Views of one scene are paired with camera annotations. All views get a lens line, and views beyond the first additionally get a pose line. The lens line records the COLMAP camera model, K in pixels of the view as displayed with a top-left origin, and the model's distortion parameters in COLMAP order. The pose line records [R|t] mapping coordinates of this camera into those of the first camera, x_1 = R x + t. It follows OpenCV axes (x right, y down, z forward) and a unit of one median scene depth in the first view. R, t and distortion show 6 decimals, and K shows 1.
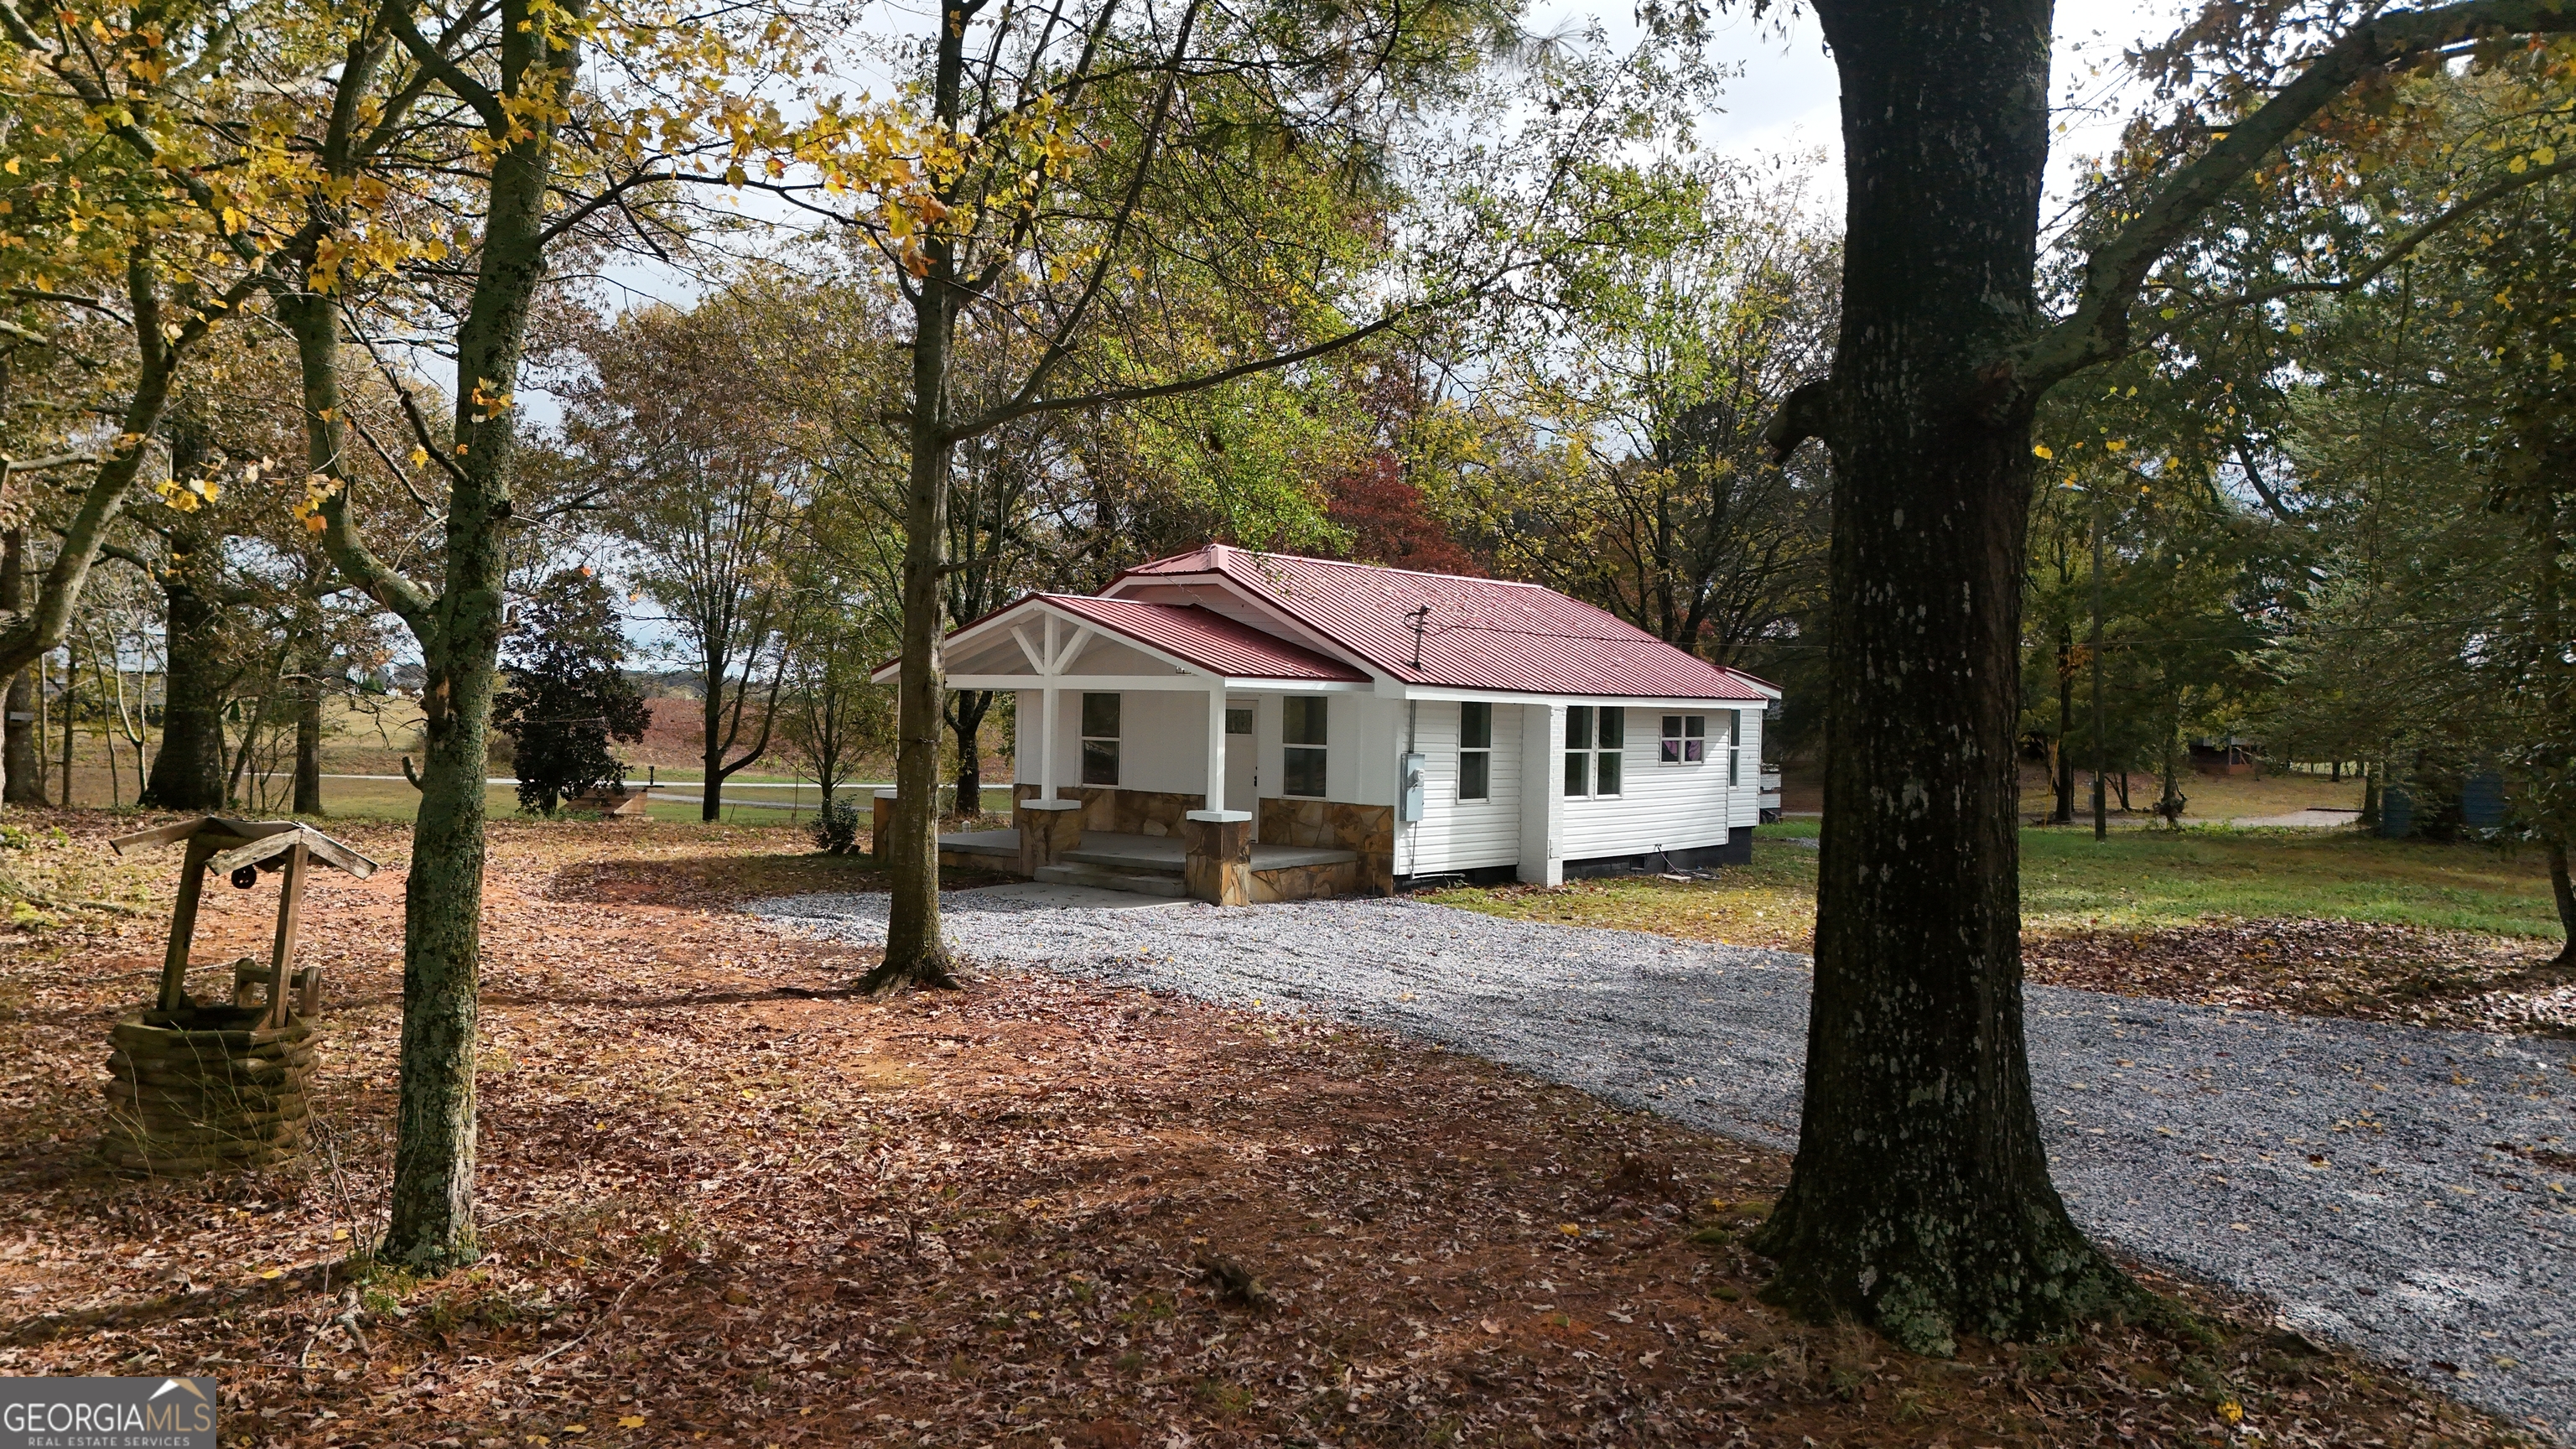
lens RADIAL K [[1941.4, 0, 1286.3], [0, 1941.4, 725.9], [0, 0, 1]] dist [0.029692, -0.001953]
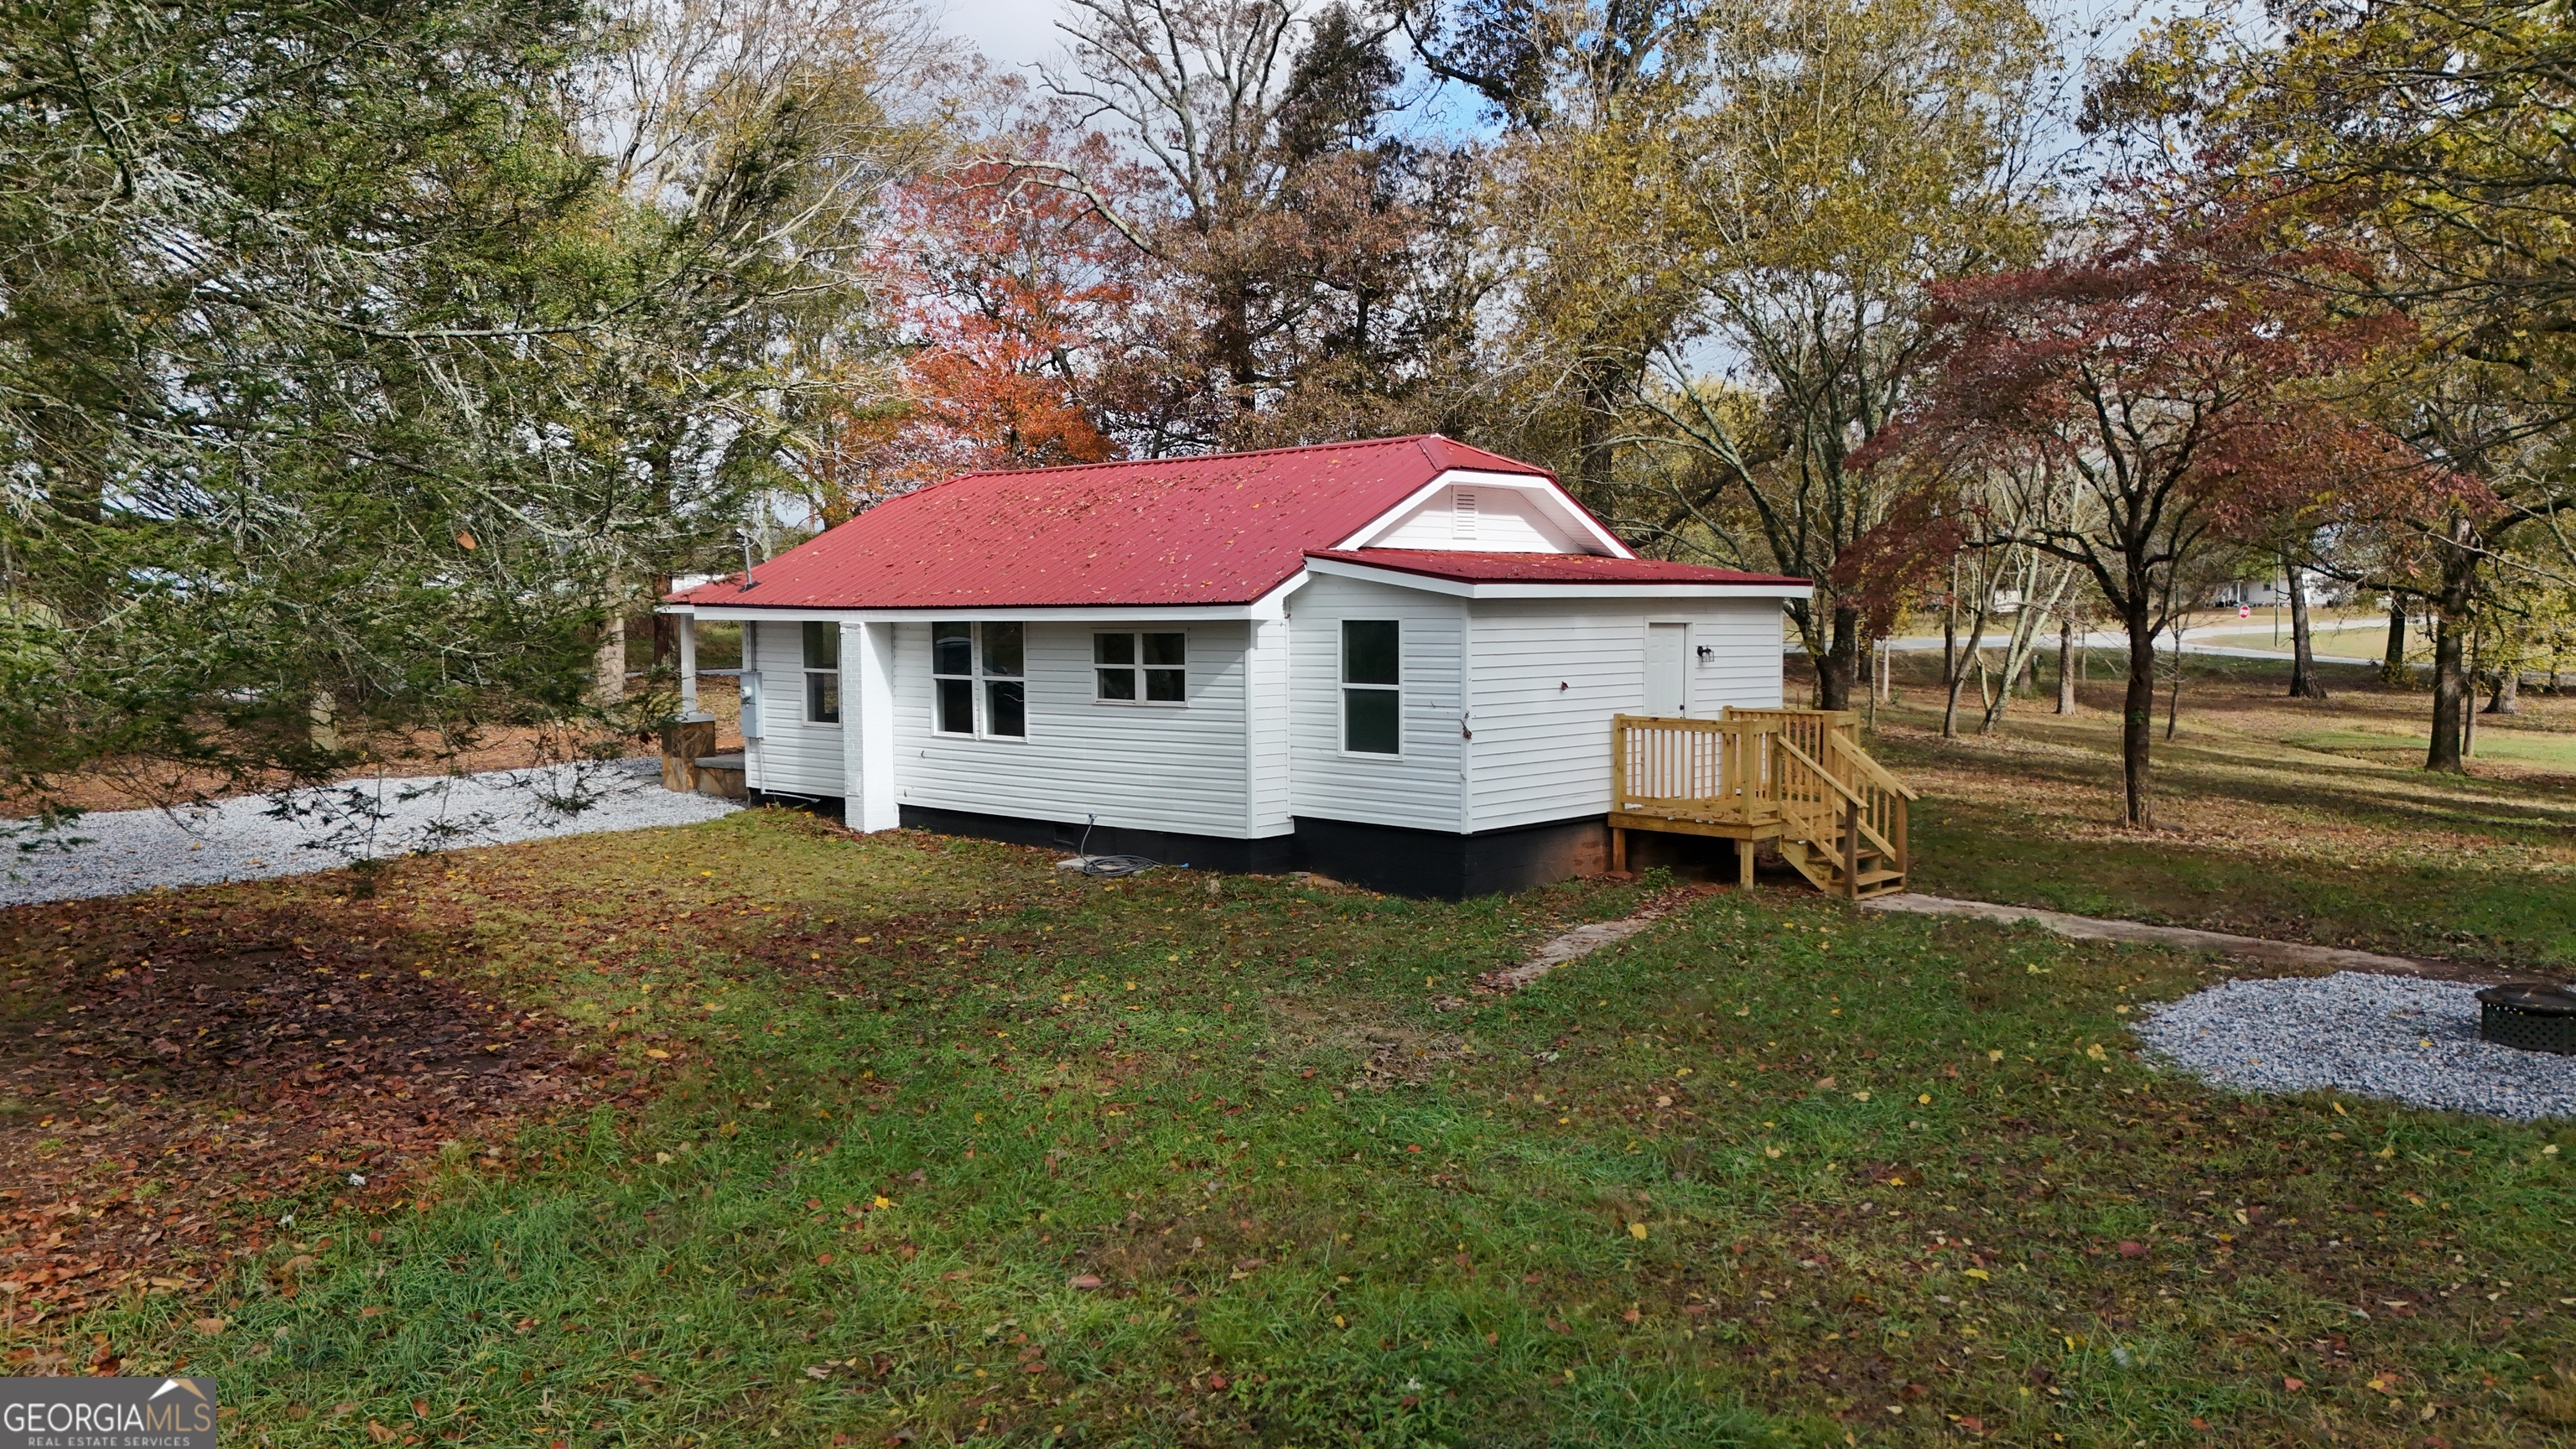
lens RADIAL K [[1941.4, 0, 1288.0], [0, 1941.4, 725.5], [0, 0, 1]] dist [0.029692, -0.001953]
pose [[-0.039042, 0.018732, -0.999062, 0.927818], [-0.020060, 0.999608, 0.019526, 0.014103], [0.999036, 0.020804, -0.038651, 1.139952]]
